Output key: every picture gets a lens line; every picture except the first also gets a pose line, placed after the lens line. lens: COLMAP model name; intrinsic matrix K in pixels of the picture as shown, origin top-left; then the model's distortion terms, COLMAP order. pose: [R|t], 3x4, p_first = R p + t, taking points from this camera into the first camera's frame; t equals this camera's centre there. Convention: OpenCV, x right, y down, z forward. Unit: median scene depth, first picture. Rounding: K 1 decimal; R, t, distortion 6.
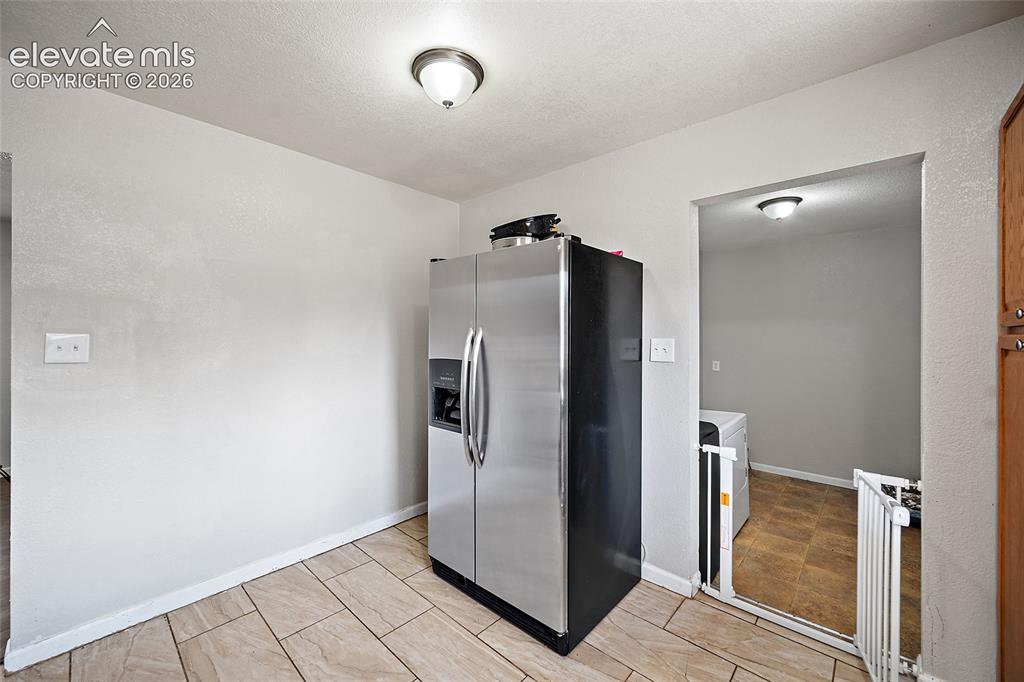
lens RADIAL K [[405.9, 0, 512.0], [0, 405.9, 341.0], [0, 0, 1]] dist [-0.000733, 0.000468]
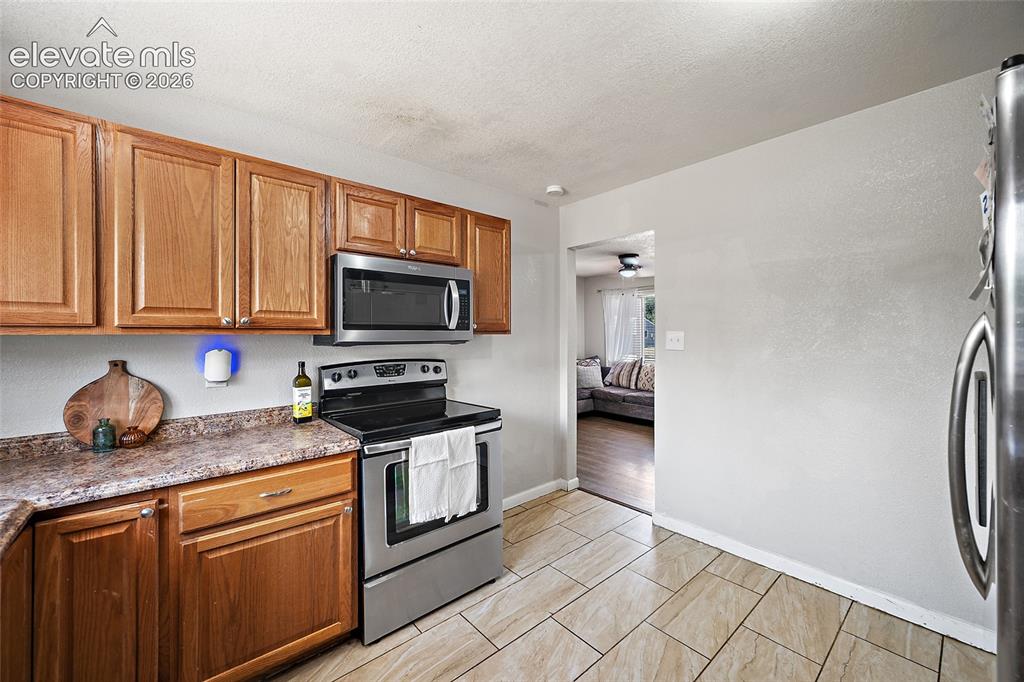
lens RADIAL K [[406.8, 0, 516.3], [0, 406.8, 331.8], [0, 0, 1]] dist [-0.001753, -0.000277]
pose [[-0.110719, -0.004627, -0.993841, 0.468366], [-0.006032, 0.999974, -0.003983, -0.004412], [0.993833, 0.005554, -0.110744, 0.475562]]
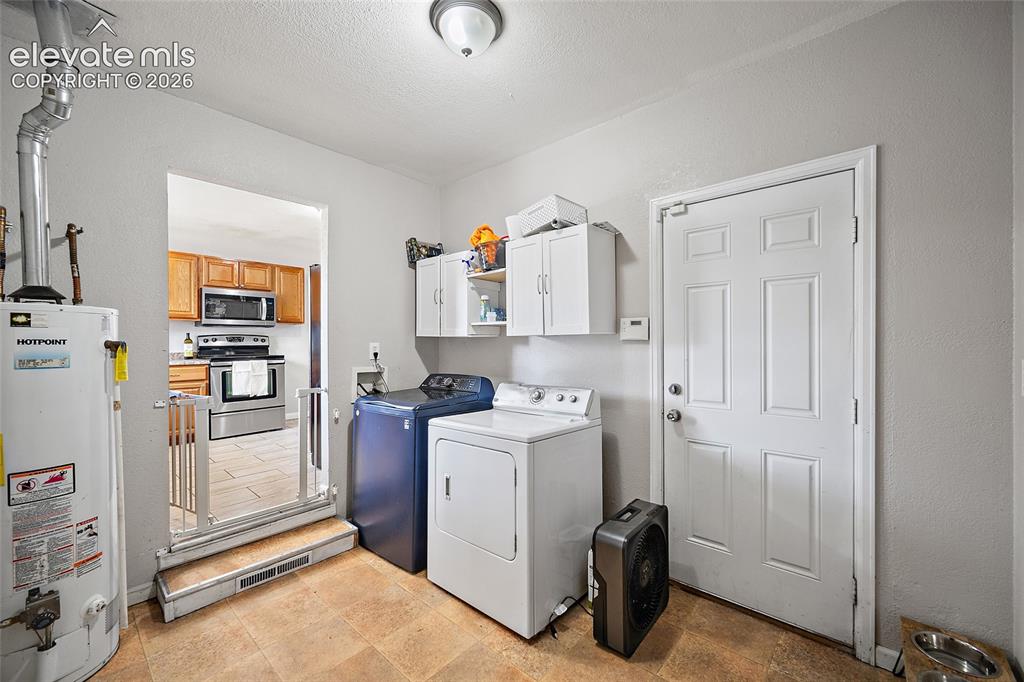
lens RADIAL K [[405.9, 0, 512.0], [0, 405.9, 341.0], [0, 0, 1]] dist [-0.000733, 0.000468]
pose [[0.008975, 0.000538, -0.999960, 1.882330], [-0.006526, 0.999979, 0.000480, 0.103016], [0.999938, 0.006521, 0.008979, 1.684193]]
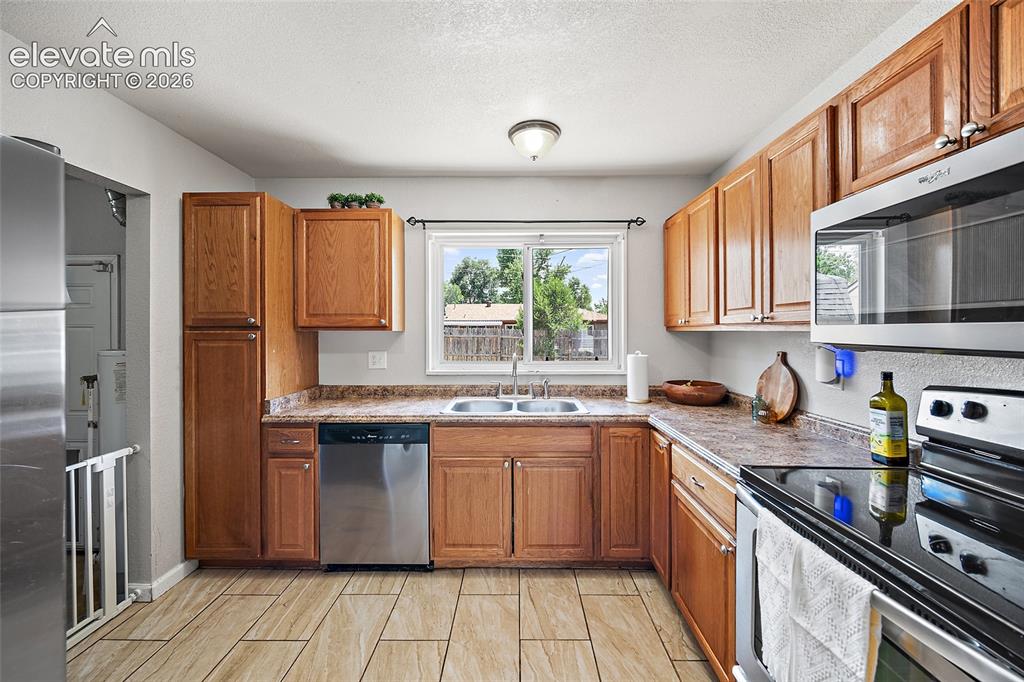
lens RADIAL K [[406.8, 0, 516.3], [0, 406.8, 331.8], [0, 0, 1]] dist [-0.001753, -0.000277]
pose [[-0.665206, -0.000025, 0.746659, -0.579528], [0.011610, 0.999879, 0.010377, -0.009554], [-0.746569, 0.015572, -0.665125, 0.727054]]
